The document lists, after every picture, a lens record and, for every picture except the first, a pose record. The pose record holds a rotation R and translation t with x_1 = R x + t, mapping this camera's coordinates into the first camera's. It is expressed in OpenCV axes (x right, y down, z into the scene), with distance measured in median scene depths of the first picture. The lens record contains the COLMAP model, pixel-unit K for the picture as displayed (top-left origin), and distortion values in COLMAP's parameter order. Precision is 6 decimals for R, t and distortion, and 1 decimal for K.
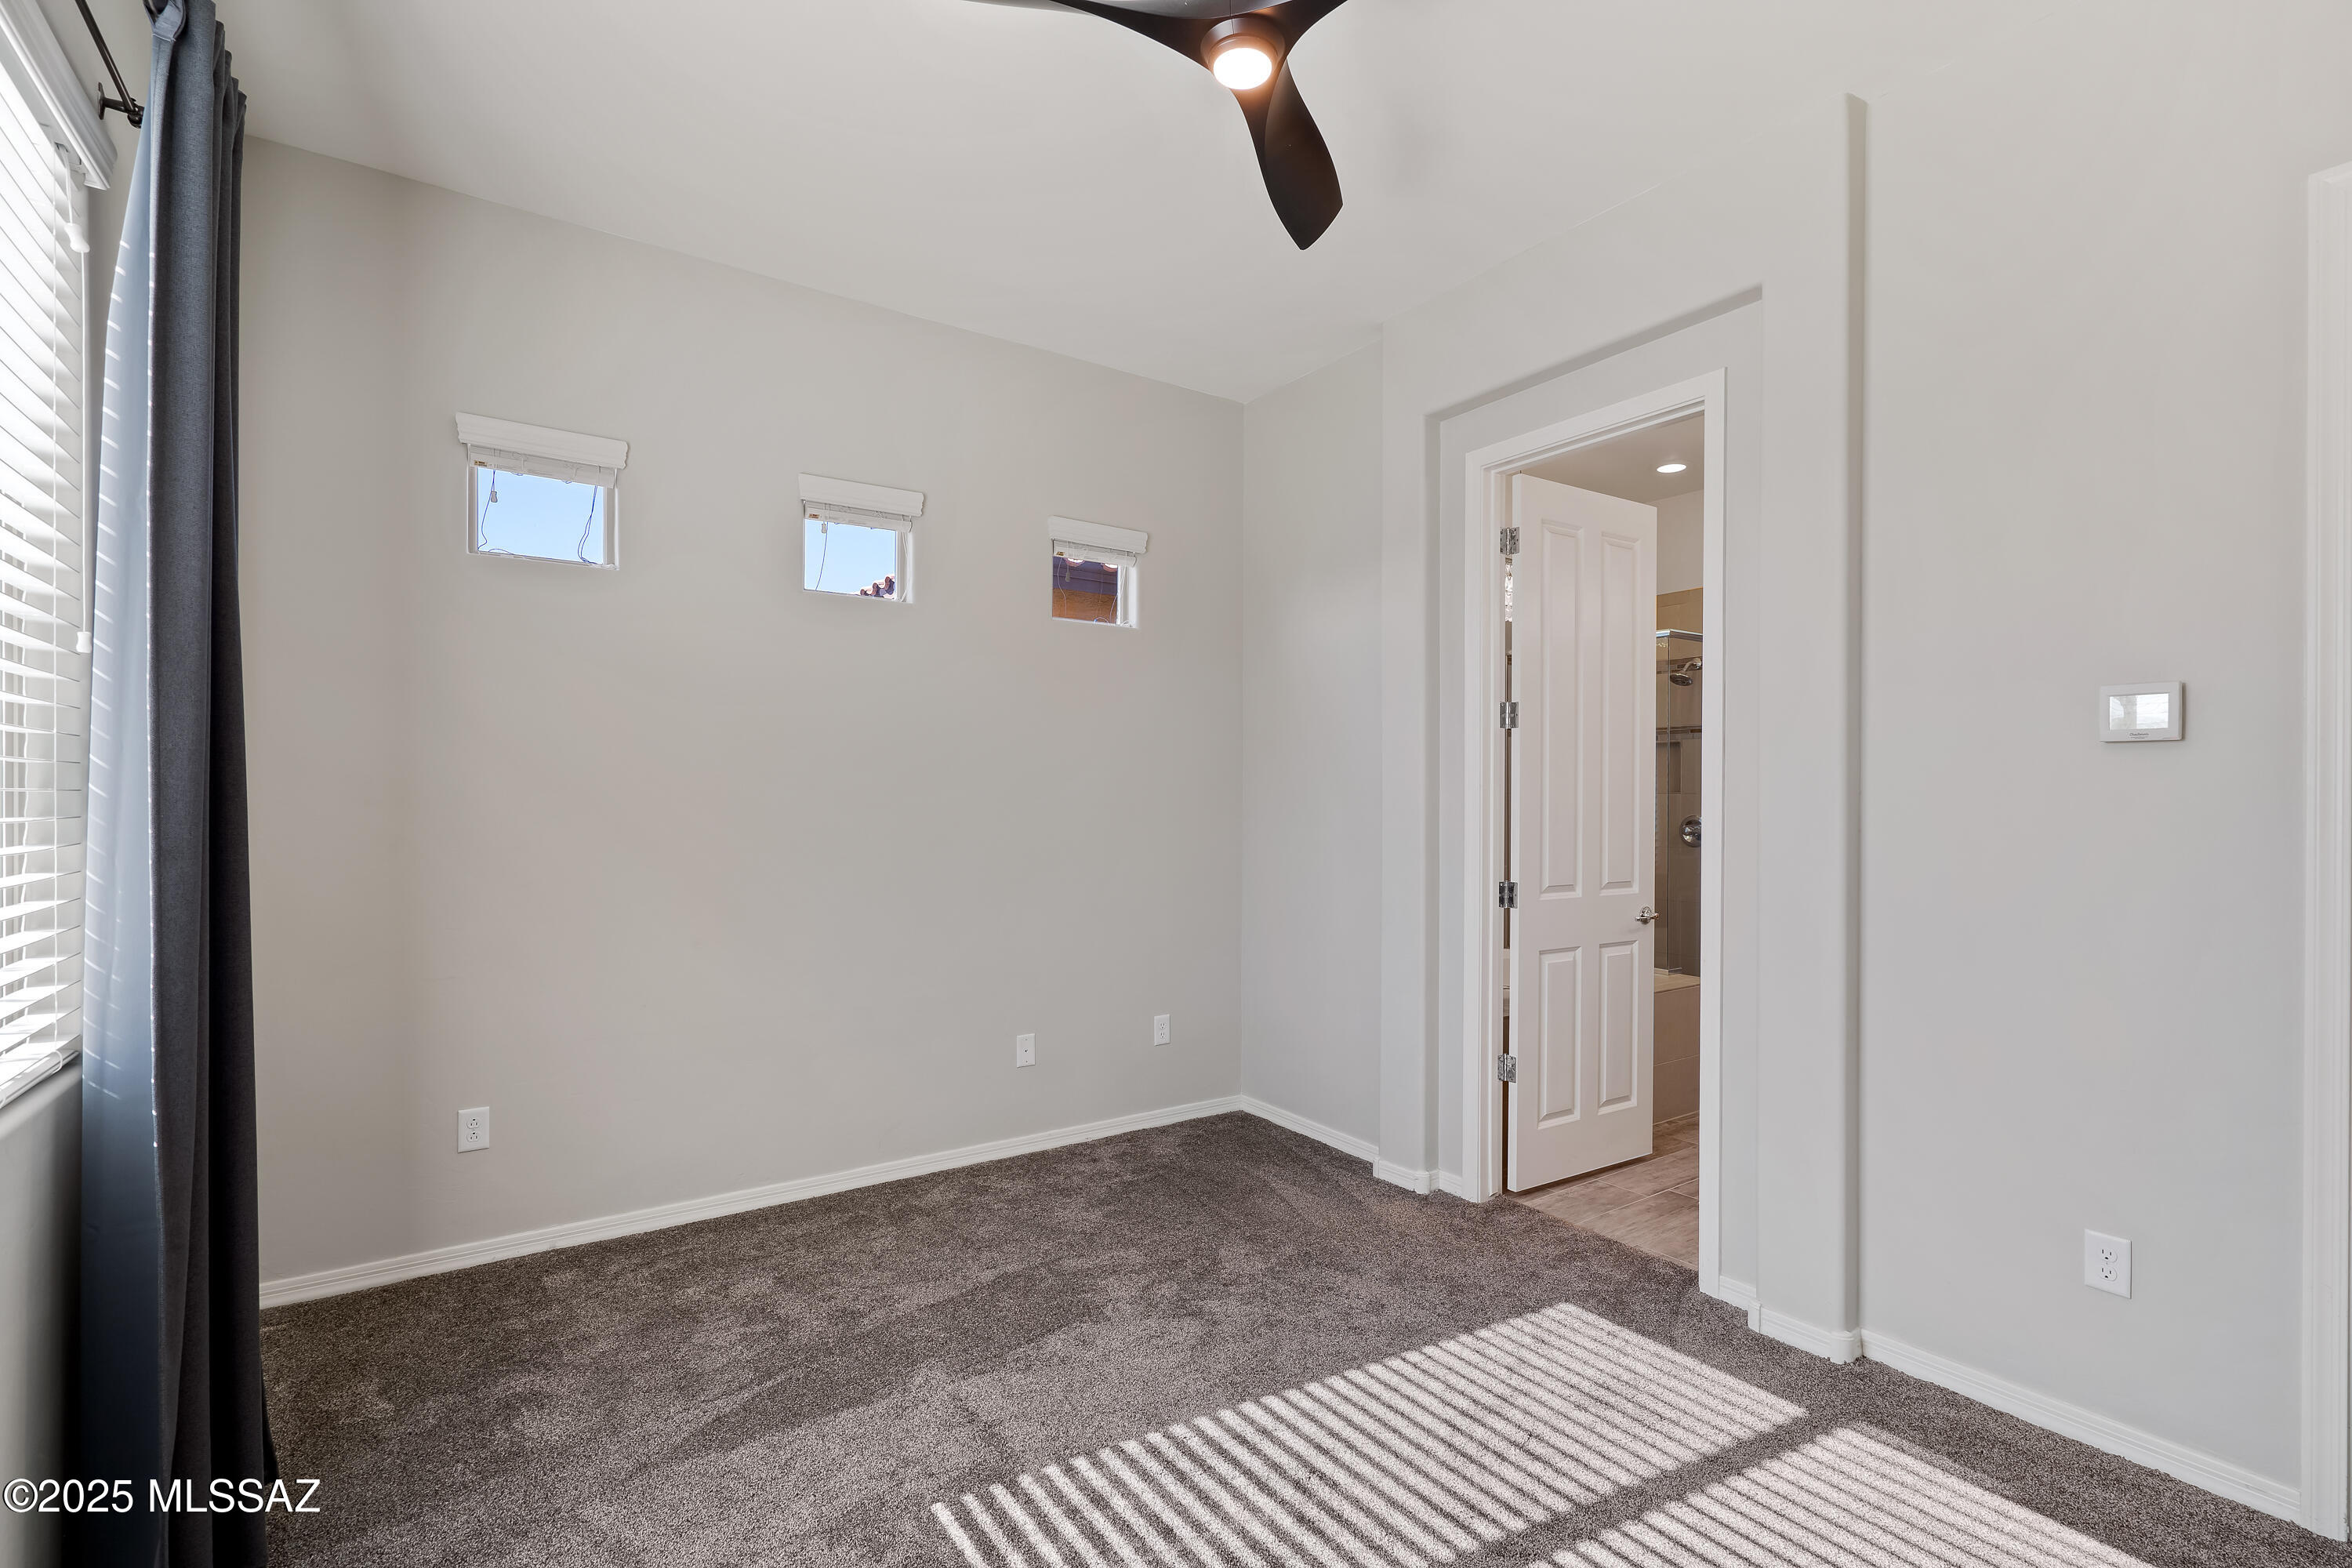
lens RADIAL K [[1074.4, 0, 1174.3], [0, 1074.4, 794.8], [0, 0, 1]] dist [-0.002811, 0.002241]
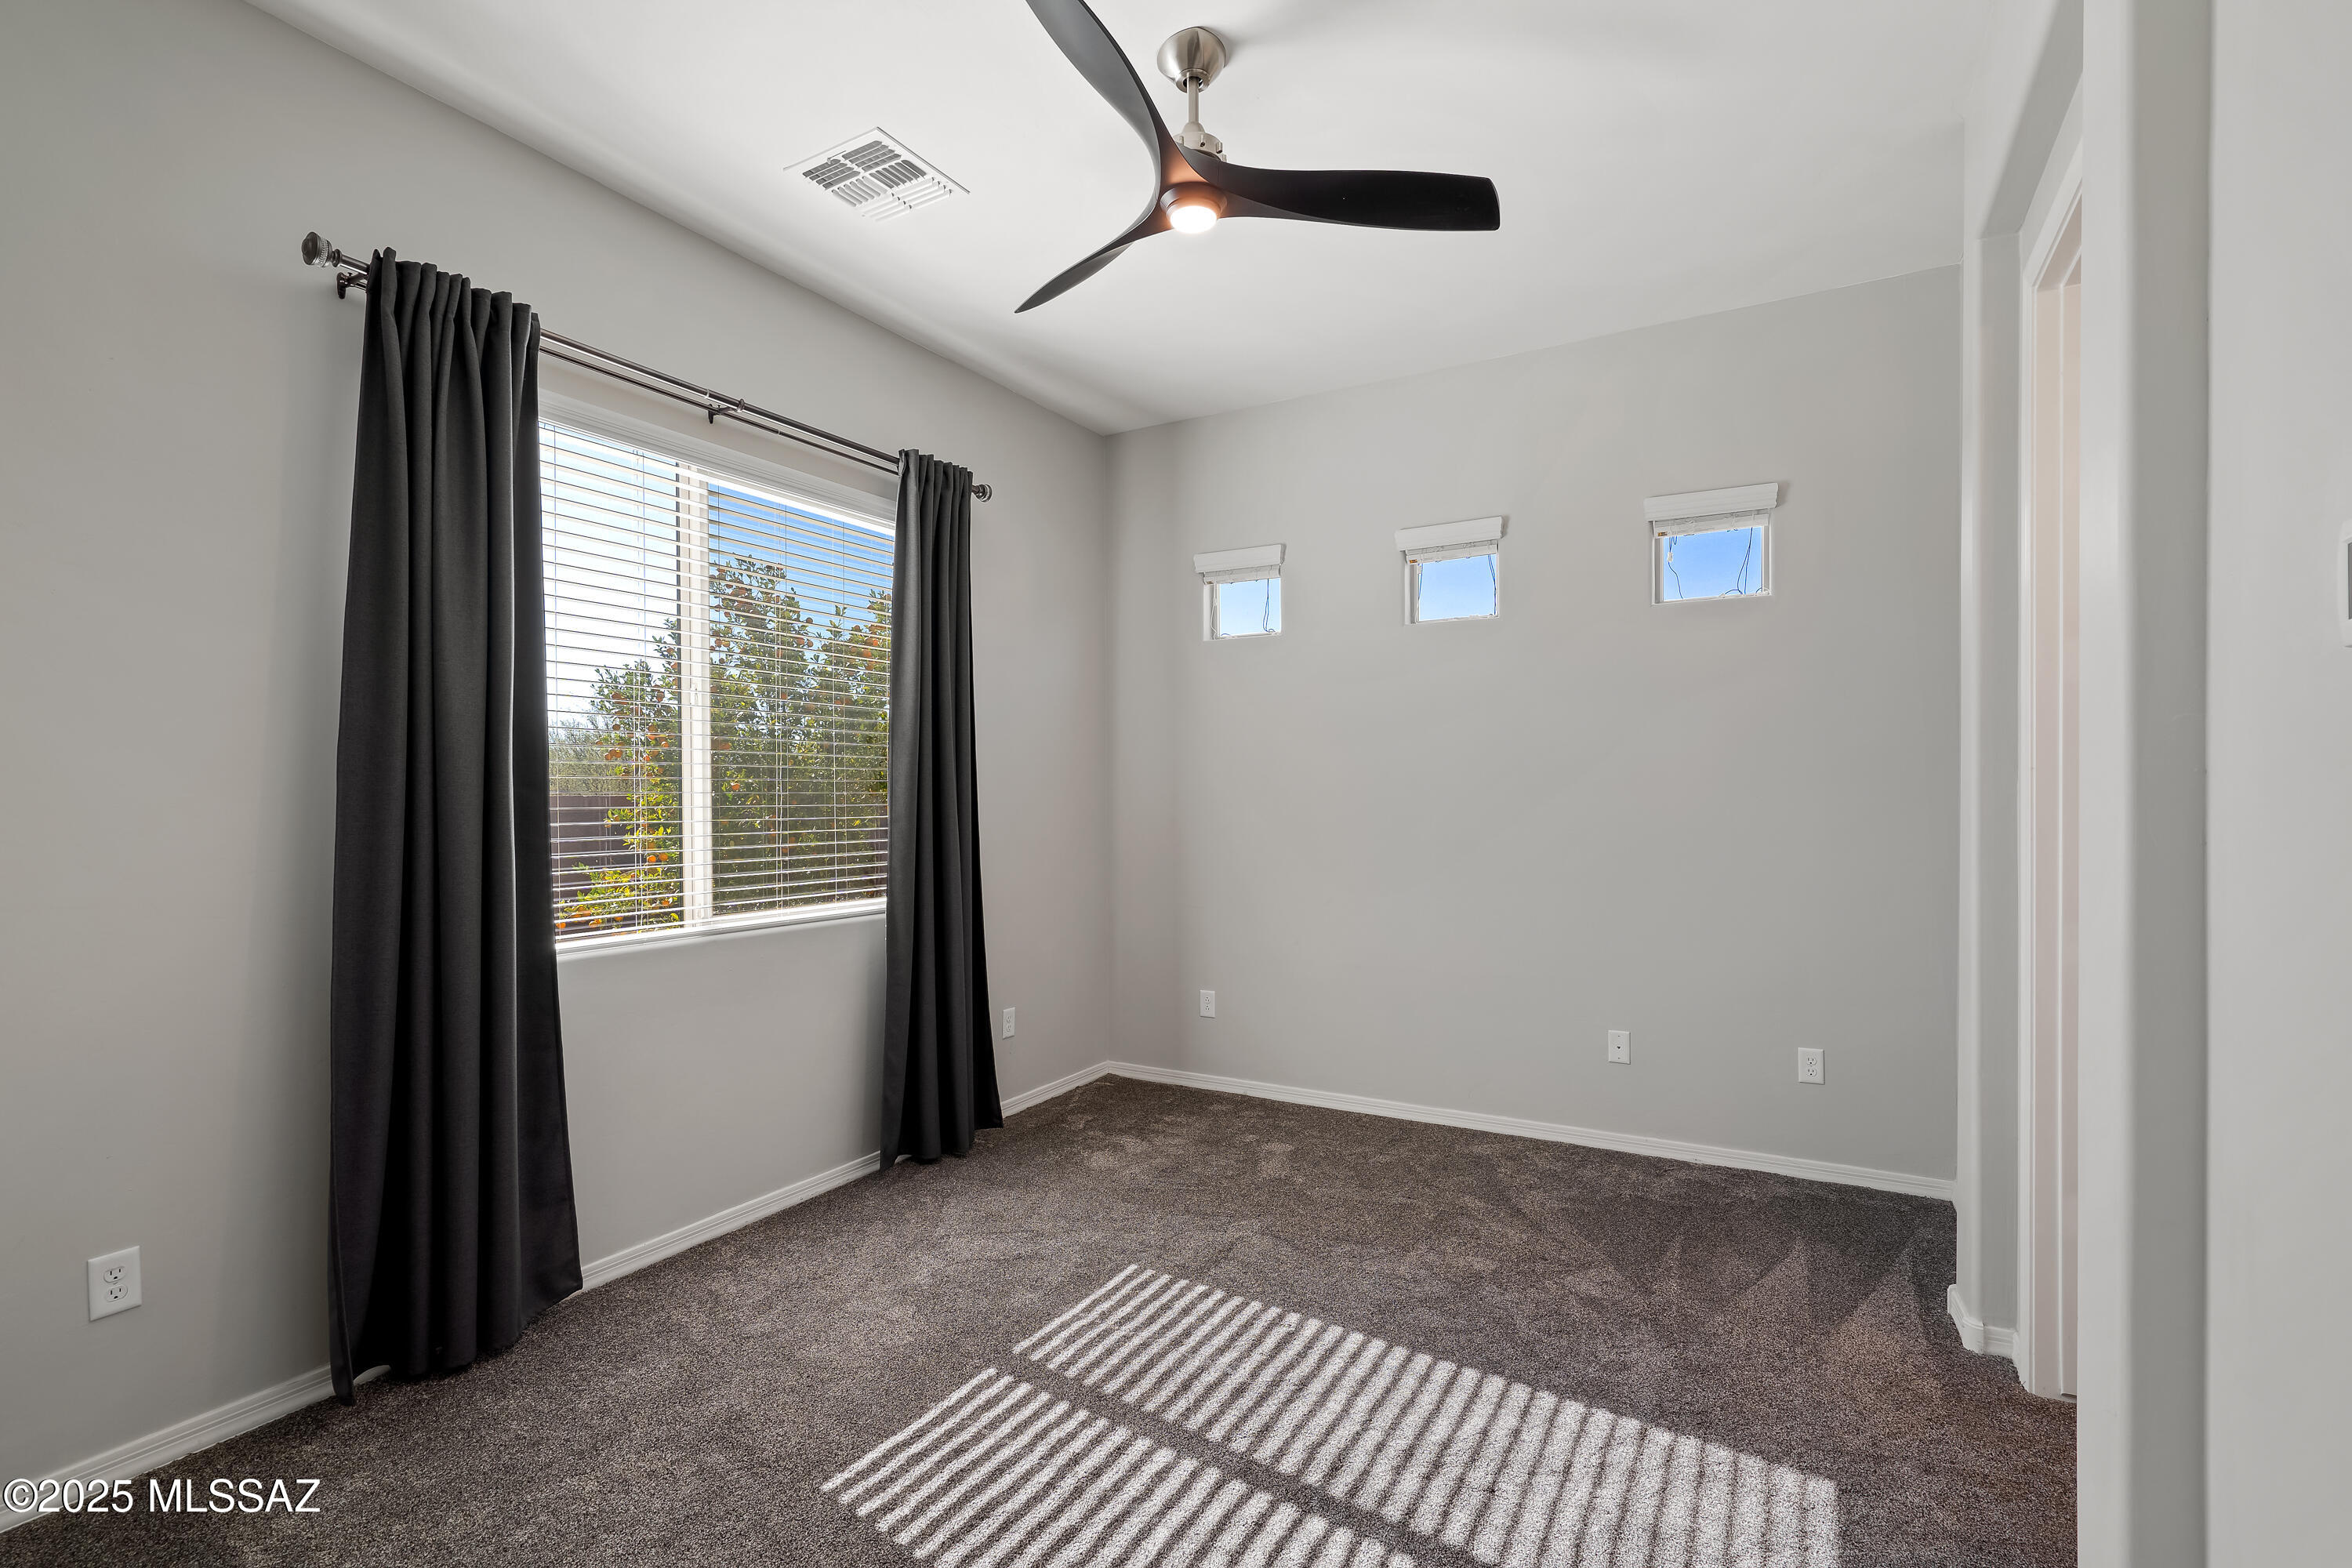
lens RADIAL K [[1074.4, 0, 1168.9], [0, 1074.4, 792.2], [0, 0, 1]] dist [-0.002811, 0.002241]
pose [[0.431781, -0.007657, -0.901946, 0.748041], [0.008800, 0.999952, -0.004276, 0.005100], [0.901935, -0.006091, 0.431828, 0.260959]]
